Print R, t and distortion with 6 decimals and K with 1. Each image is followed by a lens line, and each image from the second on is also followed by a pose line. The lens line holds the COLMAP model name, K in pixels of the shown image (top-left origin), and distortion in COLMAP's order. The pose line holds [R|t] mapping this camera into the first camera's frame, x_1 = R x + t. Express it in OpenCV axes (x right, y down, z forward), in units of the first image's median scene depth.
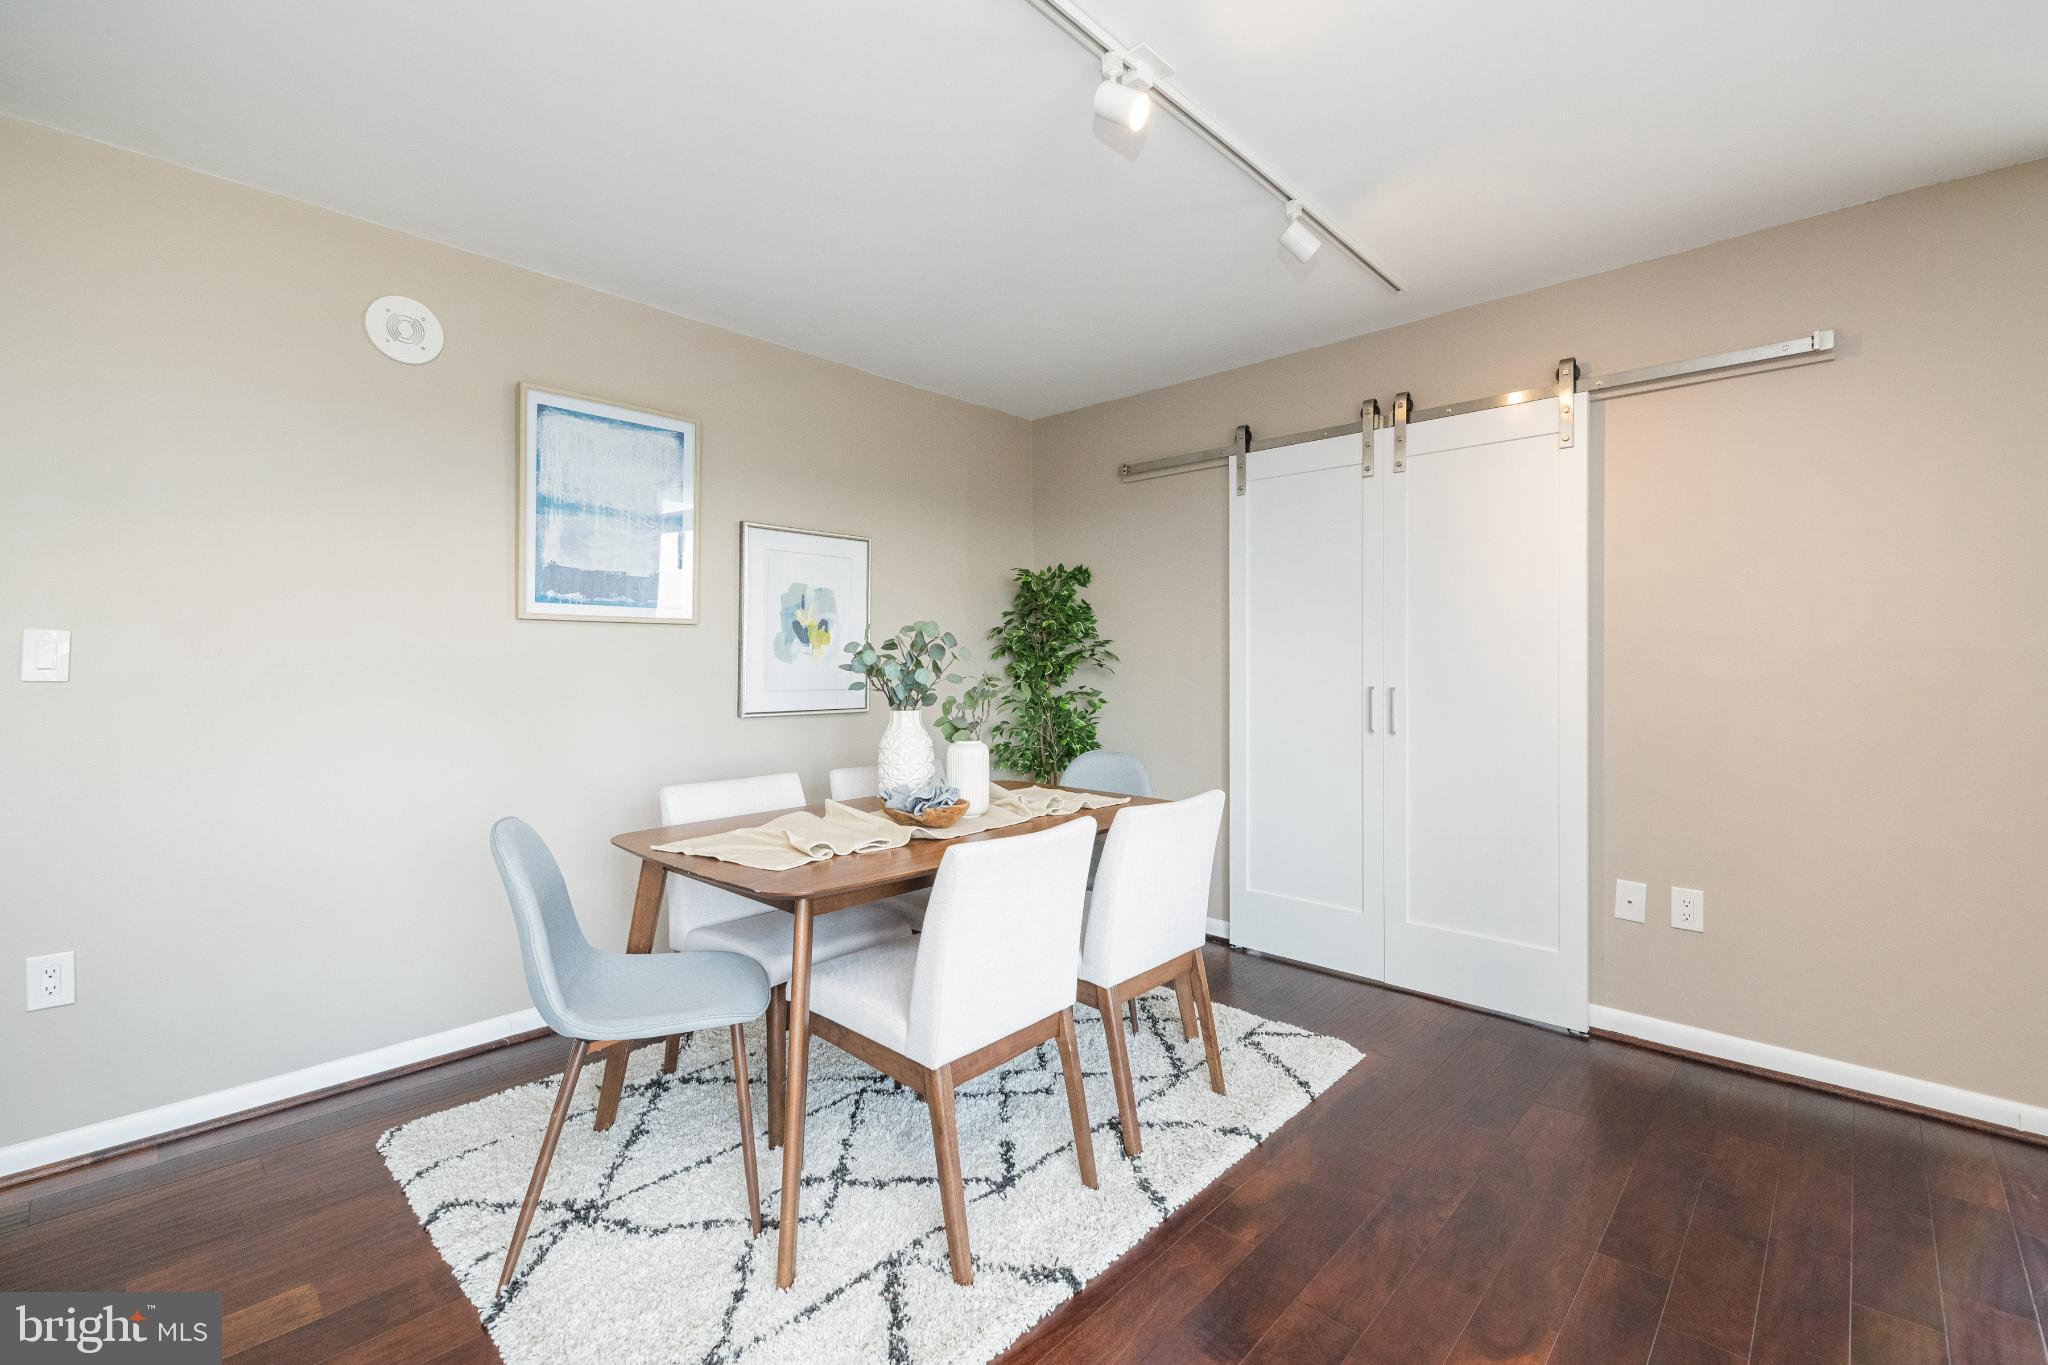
lens RADIAL K [[888.4, 0, 1036.2], [0, 888.4, 661.8], [0, 0, 1]] dist [0.001450, -0.004043]
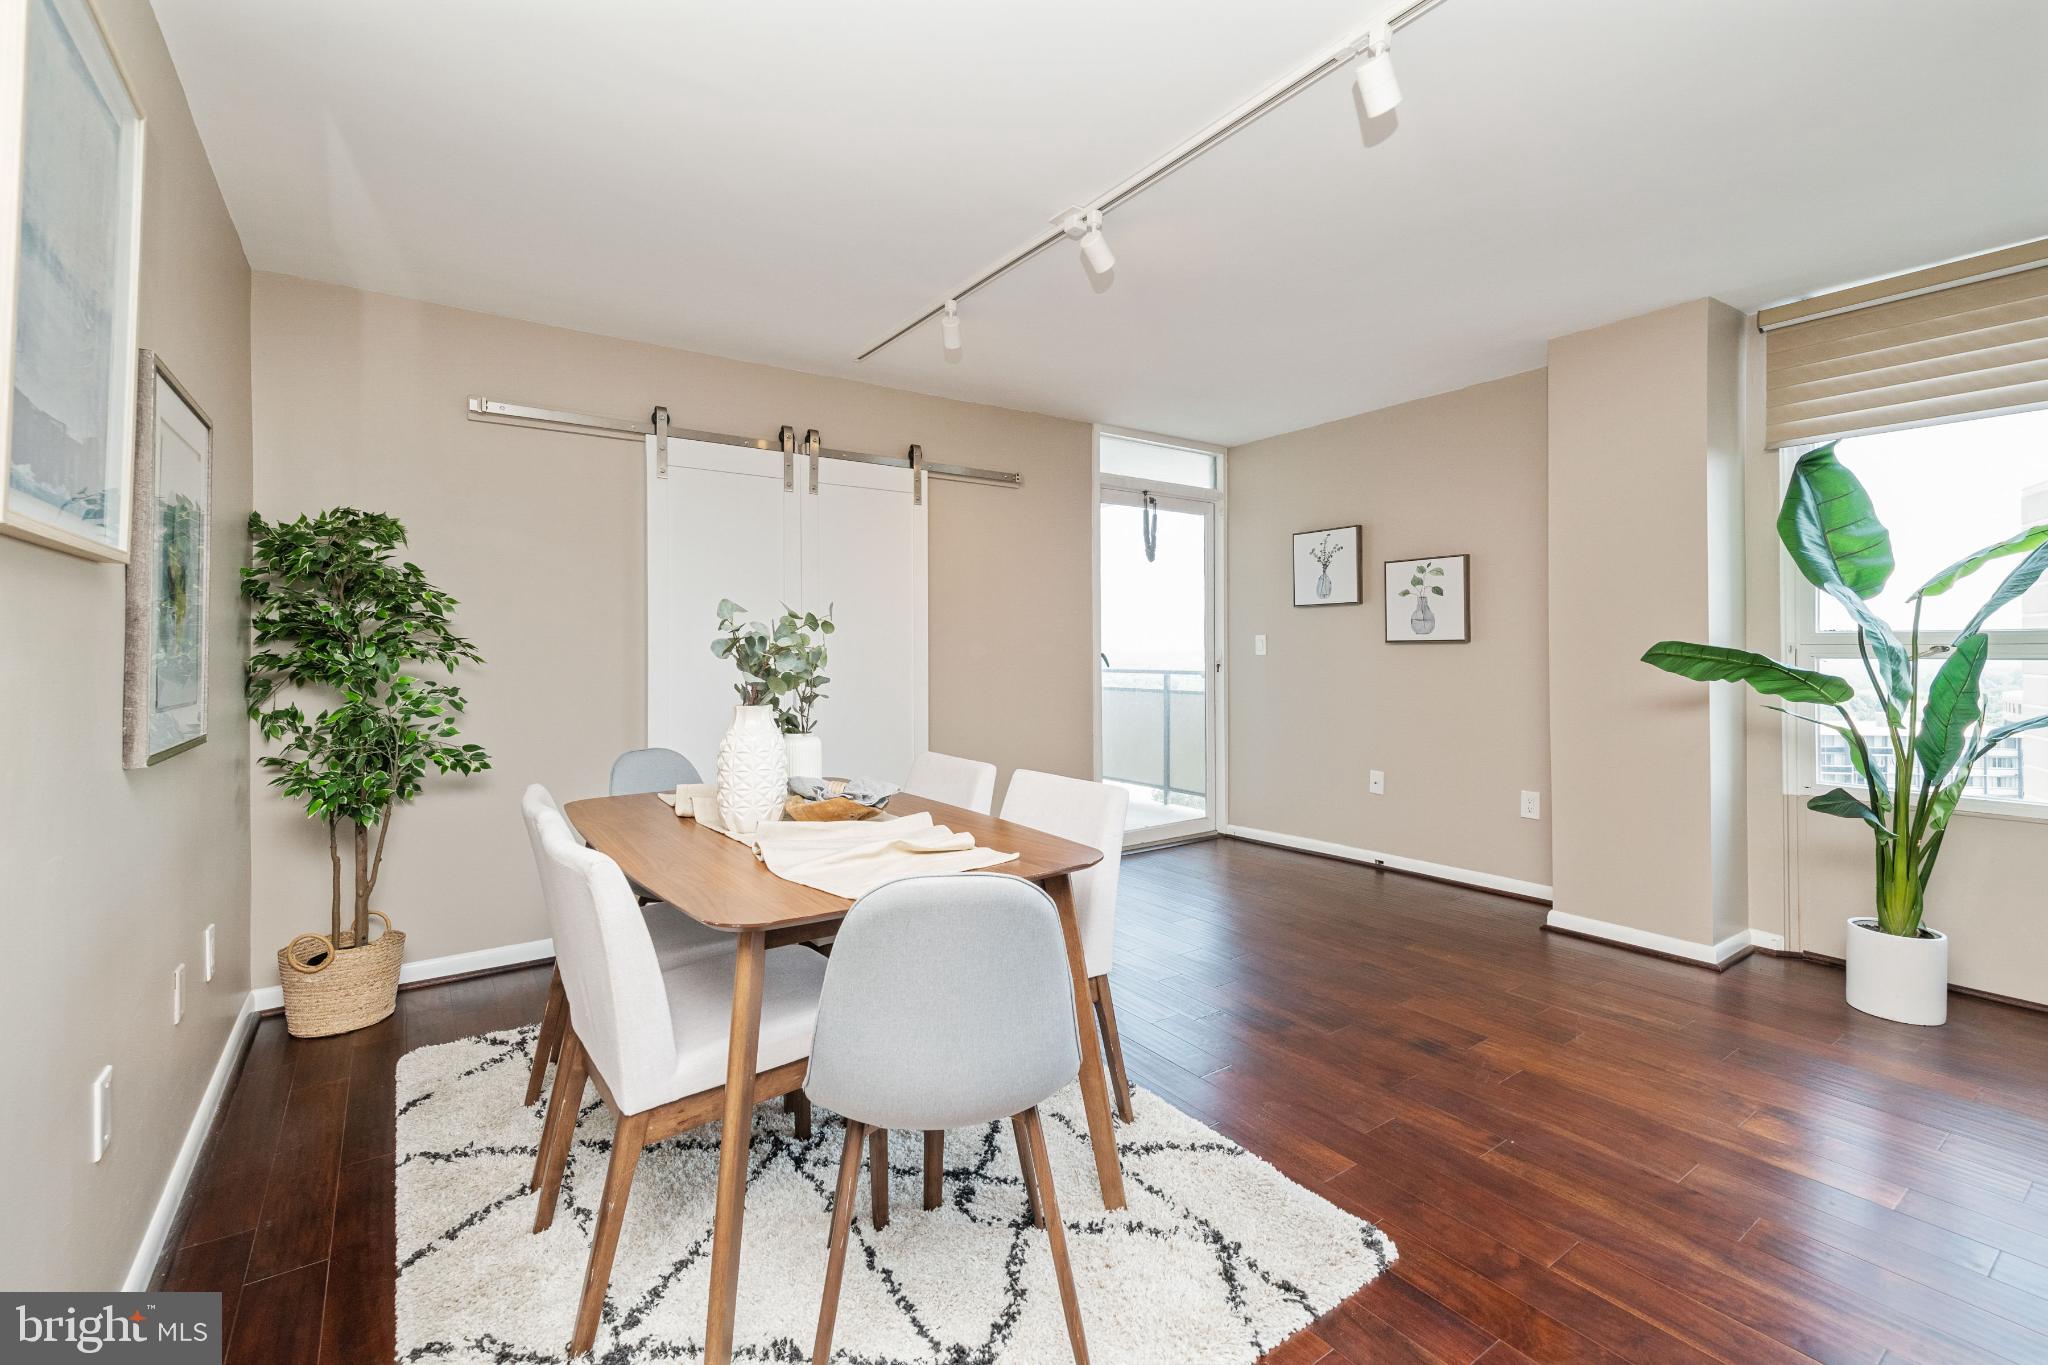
lens RADIAL K [[888.4, 0, 1029.4], [0, 888.4, 643.8], [0, 0, 1]] dist [0.001450, -0.004043]
pose [[0.199142, 0.009550, 0.979924, -0.650098], [-0.000753, 0.999954, -0.009593, 0.003479], [-0.979970, 0.001172, 0.199140, 0.412596]]
